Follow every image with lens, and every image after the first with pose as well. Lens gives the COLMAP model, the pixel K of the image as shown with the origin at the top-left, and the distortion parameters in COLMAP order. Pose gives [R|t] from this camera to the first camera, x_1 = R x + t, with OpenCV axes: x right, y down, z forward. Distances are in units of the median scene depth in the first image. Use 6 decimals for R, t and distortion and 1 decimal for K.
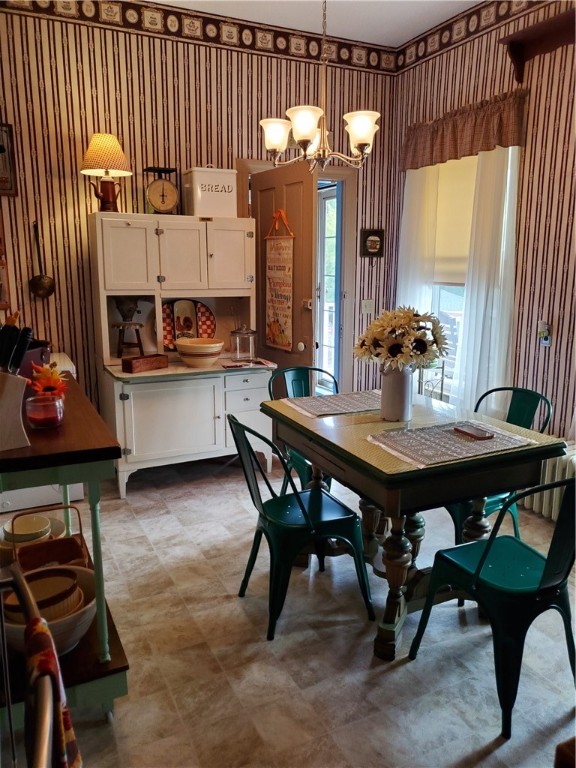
lens RADIAL K [[603.3, 0, 286.4], [0, 603.3, 384.2], [0, 0, 1]] dist [0.008430, -0.003186]
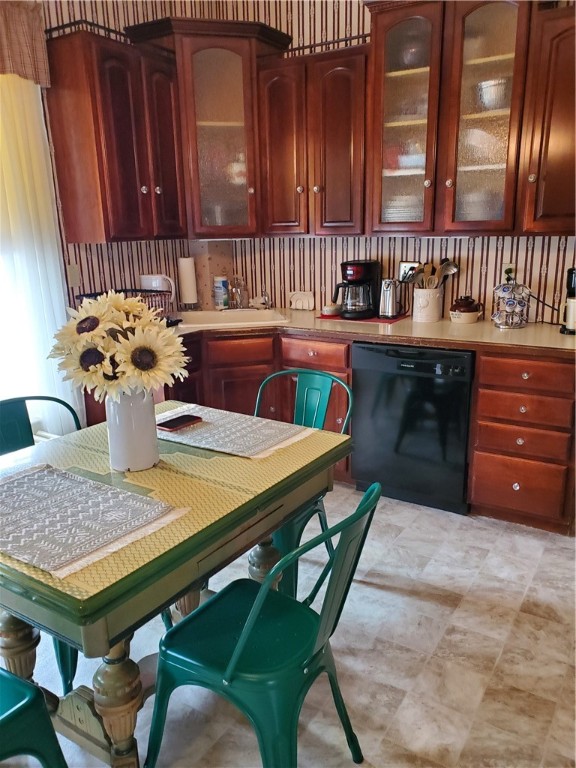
lens RADIAL K [[603.3, 0, 286.3], [0, 603.3, 385.8], [0, 0, 1]] dist [0.008430, -0.003186]
pose [[-0.531088, -0.203648, 0.822480, -0.520616], [0.190211, 0.917259, 0.349937, -0.267572], [-0.825691, 0.342292, -0.448409, 1.358250]]
